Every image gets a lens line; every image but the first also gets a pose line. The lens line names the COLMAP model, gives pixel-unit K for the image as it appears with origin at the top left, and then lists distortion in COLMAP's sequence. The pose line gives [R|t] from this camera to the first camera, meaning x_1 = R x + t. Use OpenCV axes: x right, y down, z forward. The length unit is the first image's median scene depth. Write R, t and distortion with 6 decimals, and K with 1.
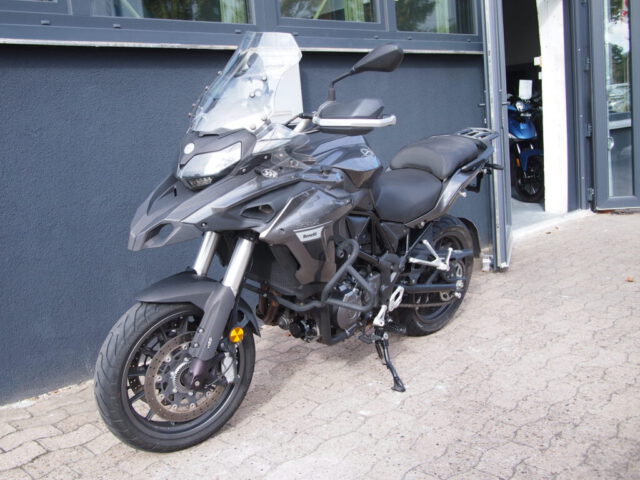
lens RADIAL K [[717.6, 0, 294.0], [0, 717.6, 236.8], [0, 0, 1]] dist [0.013985, 0.021560]
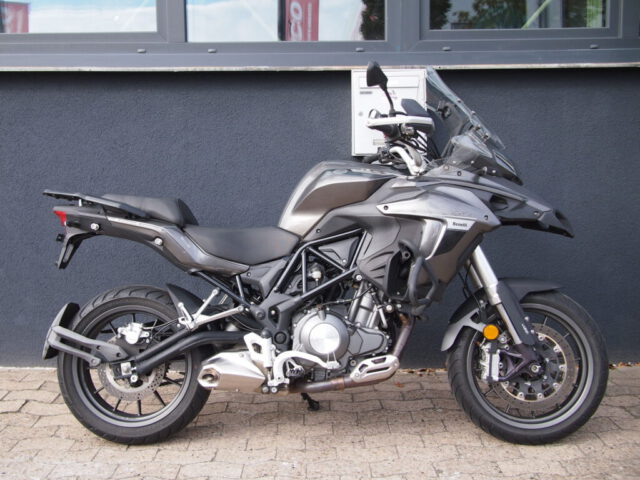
lens RADIAL K [[728.1, 0, 290.2], [0, 728.1, 242.1], [0, 0, 1]] dist [0.013404, 0.018897]
pose [[0.707046, 0.162337, -0.688282, 0.635581], [-0.156230, 0.985104, 0.071856, -0.115170], [0.689694, 0.056725, 0.721875, 0.335266]]
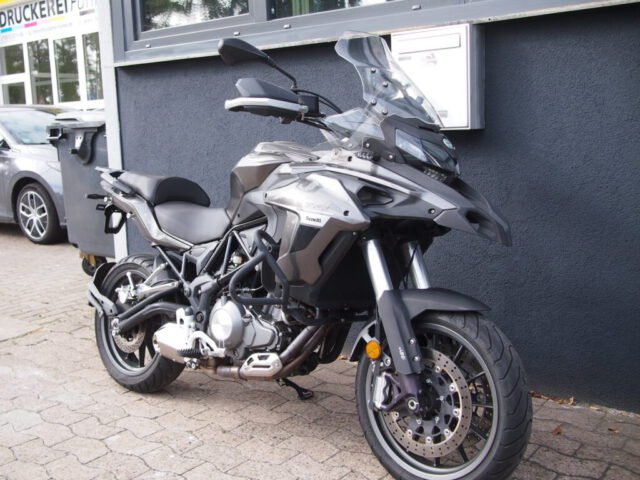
lens RADIAL K [[717.6, 0, 294.0], [0, 717.6, 236.8], [0, 0, 1]] dist [0.013985, 0.021560]
pose [[0.088572, 0.236895, -0.967489, 0.875410], [-0.120326, 0.966739, 0.225695, -0.241463], [0.988775, 0.096424, 0.114131, 0.946559]]
